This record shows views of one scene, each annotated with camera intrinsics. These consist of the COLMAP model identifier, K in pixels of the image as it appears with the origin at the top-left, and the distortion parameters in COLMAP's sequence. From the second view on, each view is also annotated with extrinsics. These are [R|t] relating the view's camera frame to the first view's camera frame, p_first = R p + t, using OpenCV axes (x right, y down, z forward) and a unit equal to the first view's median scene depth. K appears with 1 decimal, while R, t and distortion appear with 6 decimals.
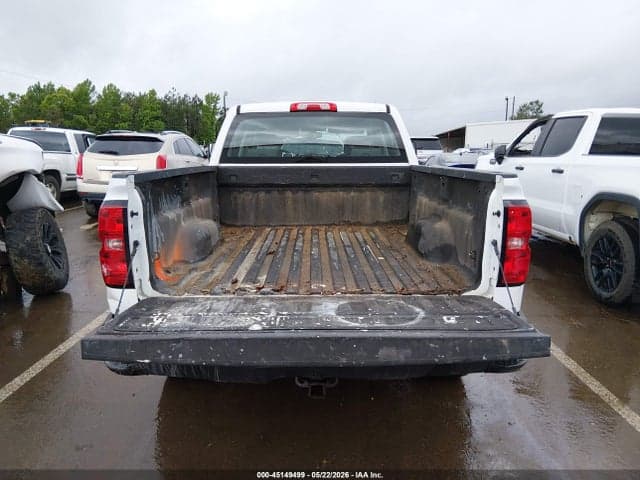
lens RADIAL K [[483.7, 0, 317.4], [0, 483.7, 240.6], [0, 0, 1]] dist [0.073839, -0.106247]
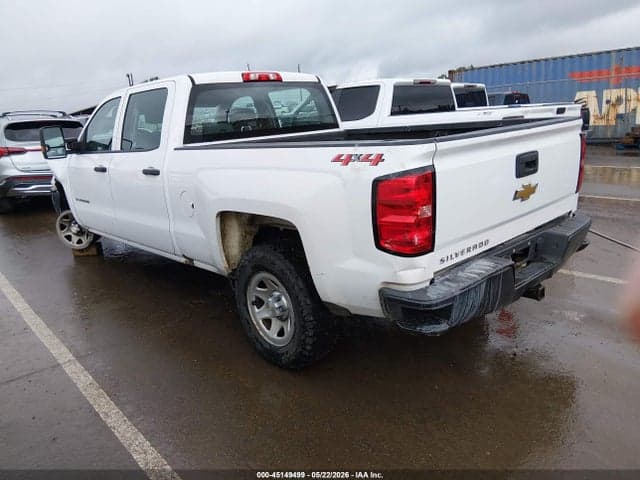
lens RADIAL K [[485.5, 0, 321.2], [0, 485.5, 240.2], [0, 0, 1]] dist [0.063192, -0.100263]
pose [[0.733324, -0.217495, 0.644152, -0.546486], [0.190047, 0.975258, 0.112934, -0.038603], [-0.652777, 0.039602, 0.756514, 0.171586]]
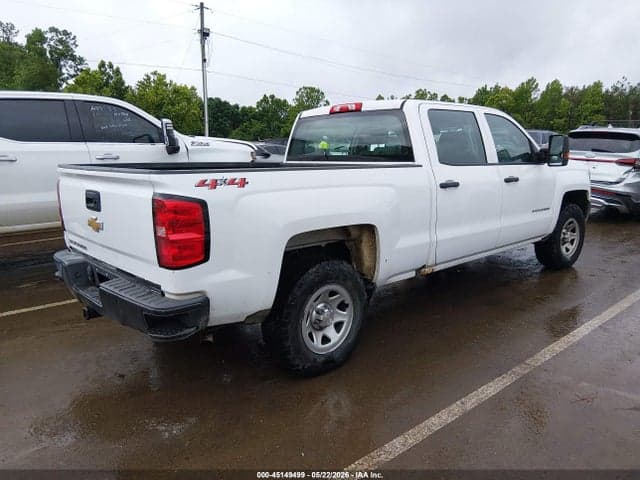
lens RADIAL K [[485.5, 0, 321.2], [0, 485.5, 240.2], [0, 0, 1]] dist [0.063192, -0.100263]
pose [[0.679208, 0.130378, -0.722273, 0.668441], [-0.127036, 0.990126, 0.059267, -0.039913], [0.722868, 0.051500, 0.689064, 0.213024]]
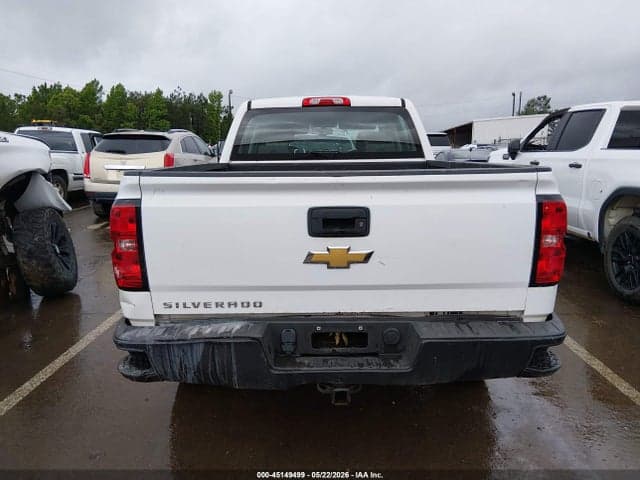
lens RADIAL K [[485.5, 0, 321.2], [0, 485.5, 240.2], [0, 0, 1]] dist [0.063192, -0.100263]
pose [[0.999949, -0.008099, -0.006003, -0.013267], [0.008122, 0.999960, 0.003779, -0.001109], [0.005972, -0.003828, 0.999975, 0.019923]]
